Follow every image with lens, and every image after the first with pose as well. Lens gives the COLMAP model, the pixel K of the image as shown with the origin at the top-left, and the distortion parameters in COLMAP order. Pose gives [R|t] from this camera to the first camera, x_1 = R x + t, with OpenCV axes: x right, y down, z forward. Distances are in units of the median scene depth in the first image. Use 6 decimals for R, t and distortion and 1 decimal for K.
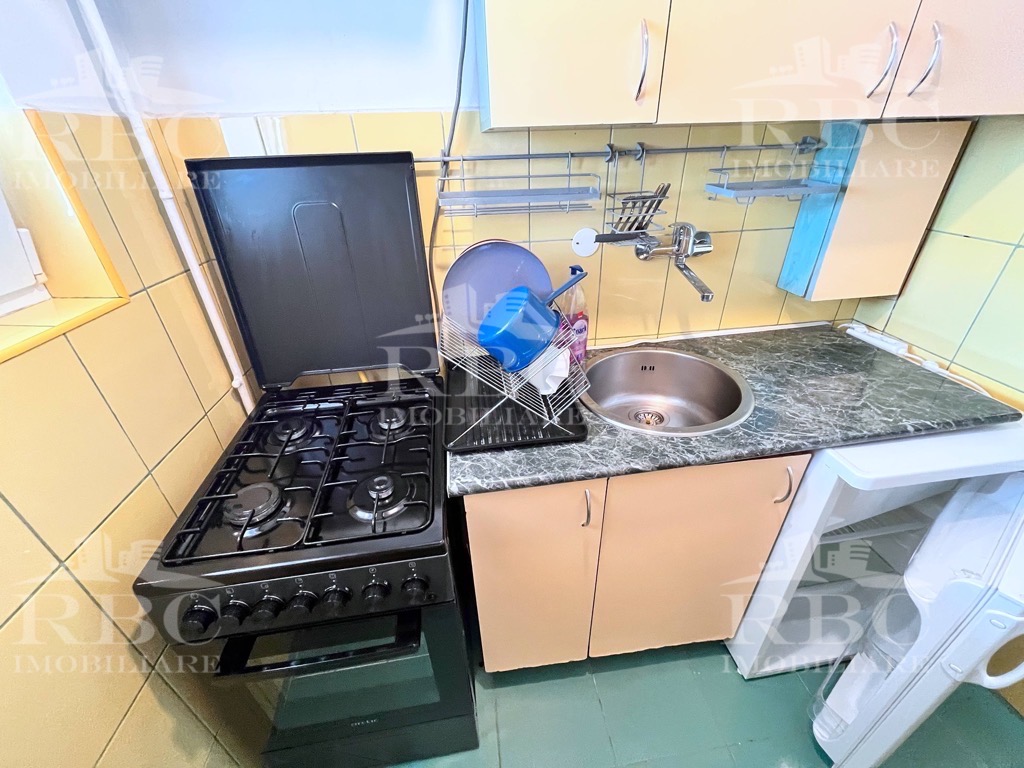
lens RADIAL K [[418.4, 0, 512.0], [0, 418.4, 384.0], [0, 0, 1]] dist [0.000902, 0.000094]
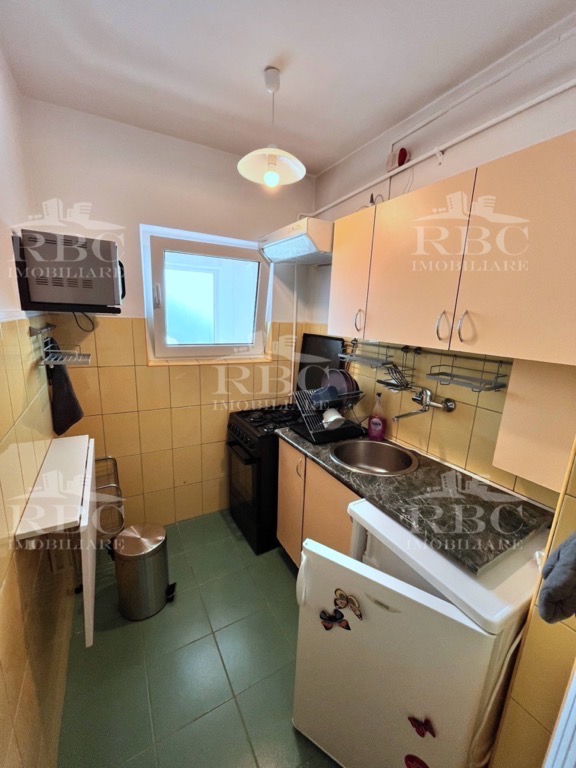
lens RADIAL K [[313.8, 0, 288.0], [0, 313.8, 384.0], [0, 0, 1]] dist [0.000902, 0.000094]
pose [[0.372841, 0.243899, -0.895267, 1.663837], [-0.508965, 0.860494, 0.022463, -0.138287], [0.775850, 0.447285, 0.444964, -0.125400]]
